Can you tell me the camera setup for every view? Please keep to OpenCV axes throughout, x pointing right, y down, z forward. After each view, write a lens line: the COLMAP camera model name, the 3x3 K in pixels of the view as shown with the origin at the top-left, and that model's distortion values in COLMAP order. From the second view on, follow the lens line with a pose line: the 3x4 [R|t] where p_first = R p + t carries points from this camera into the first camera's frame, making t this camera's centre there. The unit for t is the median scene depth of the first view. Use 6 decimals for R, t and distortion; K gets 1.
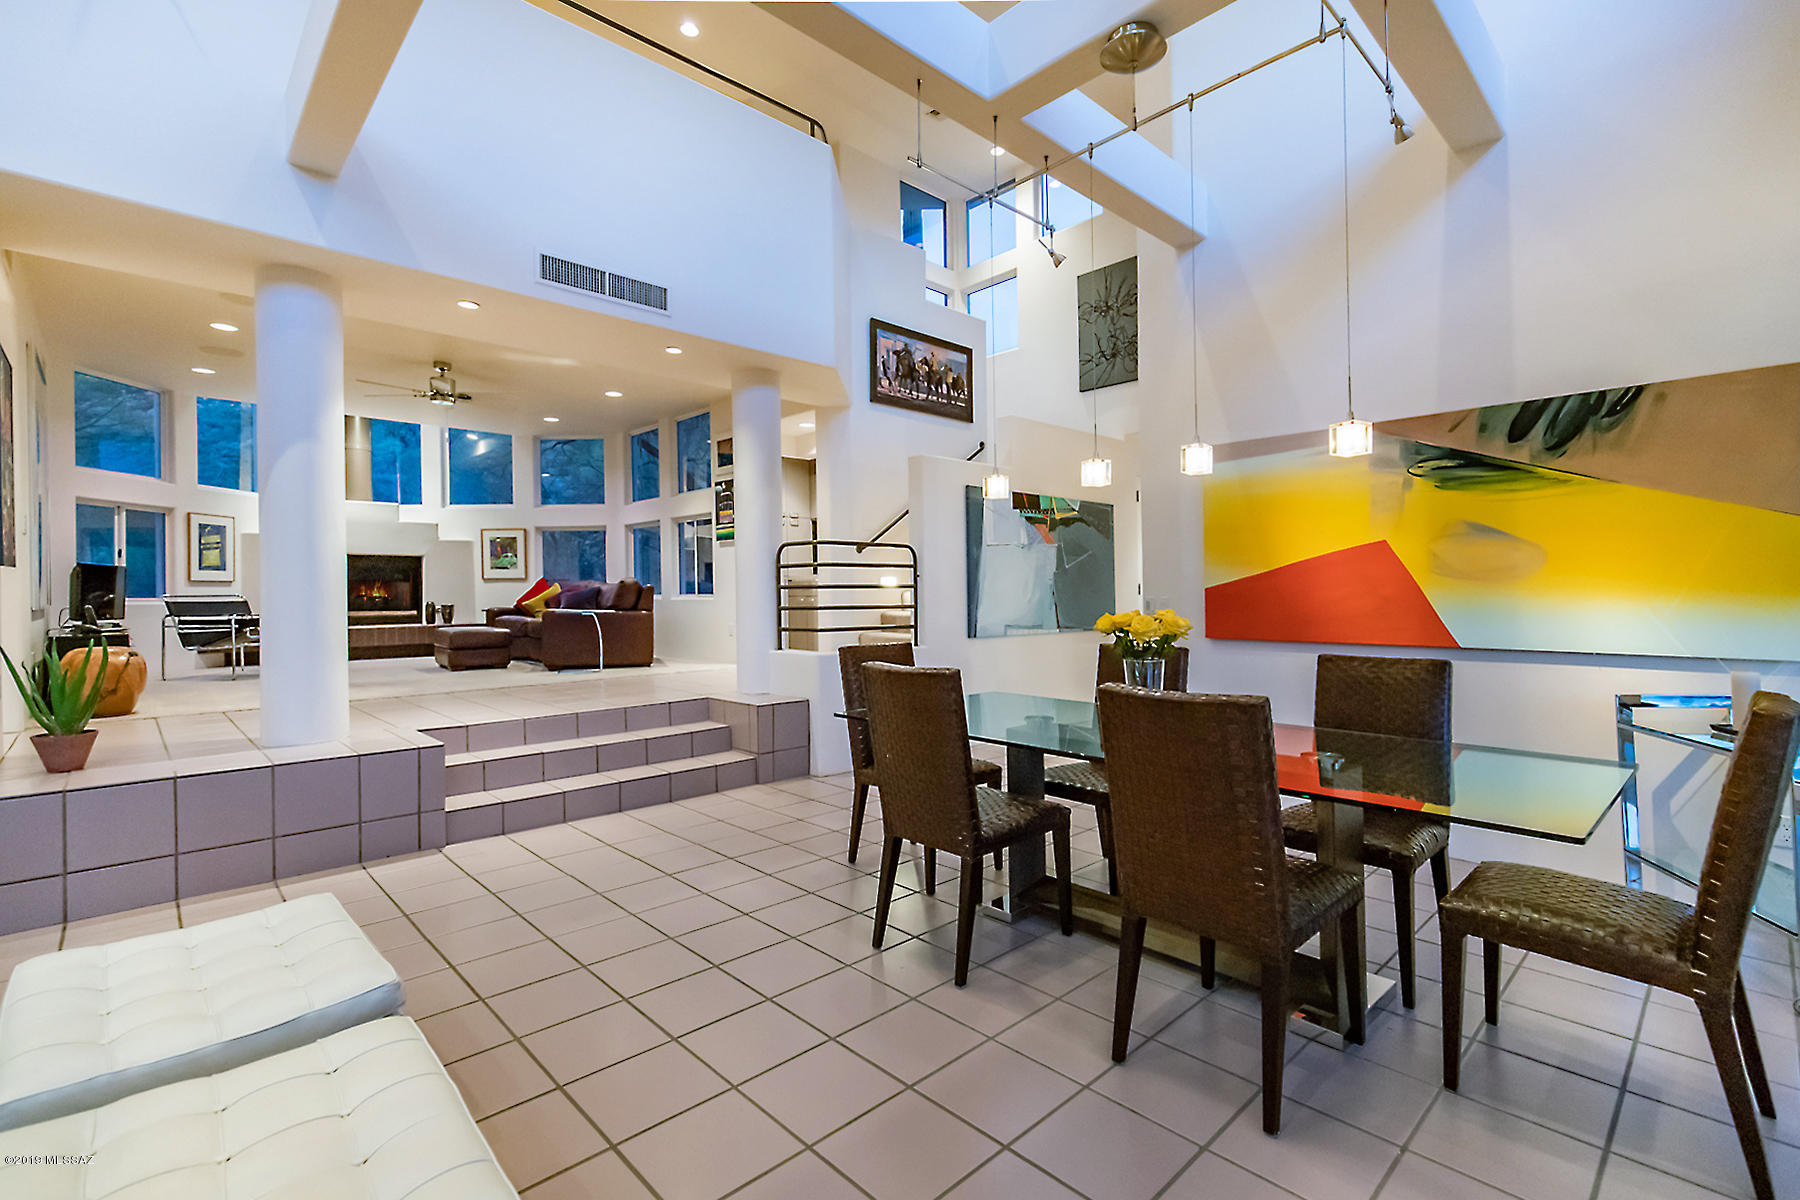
lens RADIAL K [[817.6, 0, 903.6], [0, 817.6, 603.7], [0, 0, 1]] dist [0.009764, 0.000373]
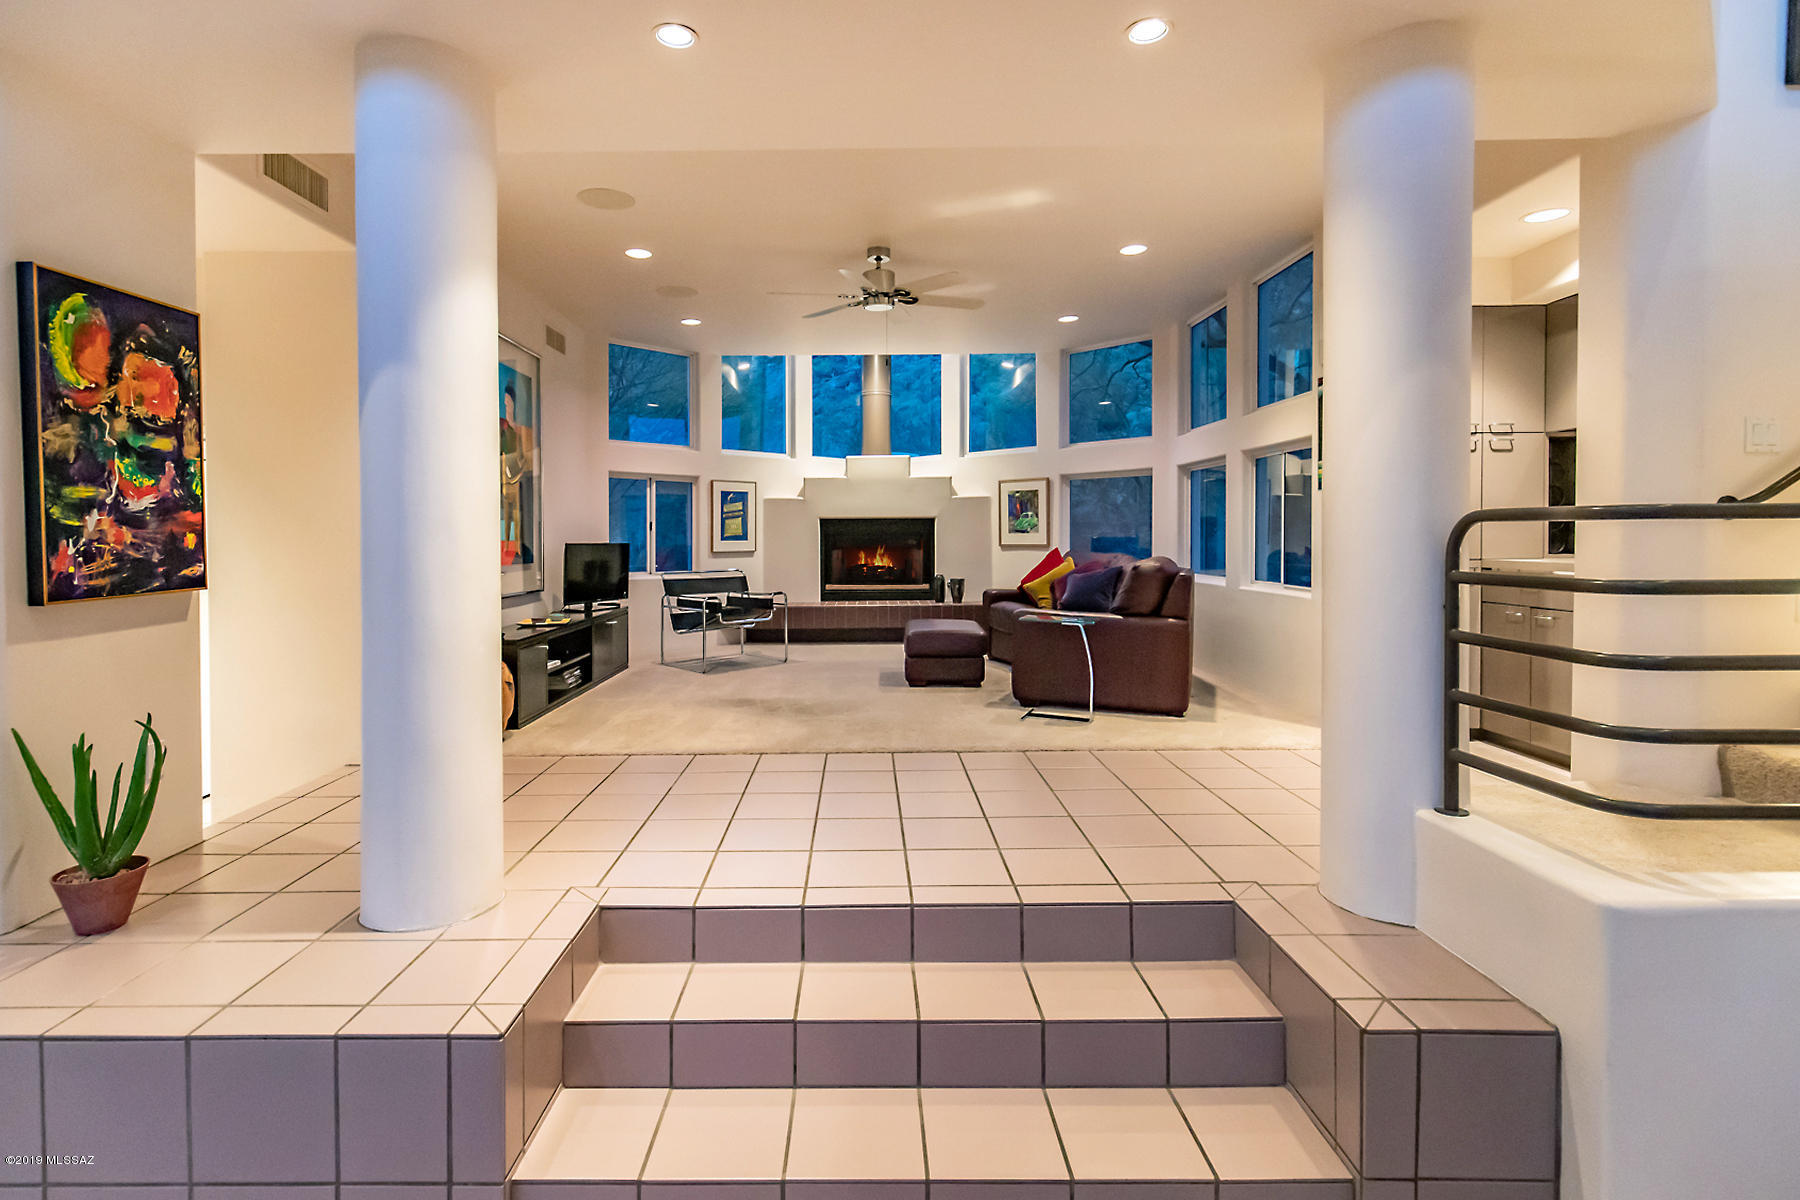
lens RADIAL K [[817.6, 0, 896.1], [0, 817.6, 566.4], [0, 0, 1]] dist [0.009764, 0.000373]
pose [[0.727972, 0.032382, -0.684842, -0.061469], [-0.007053, 0.999185, 0.039749, -0.045798], [0.685570, -0.024106, 0.727607, 0.418409]]
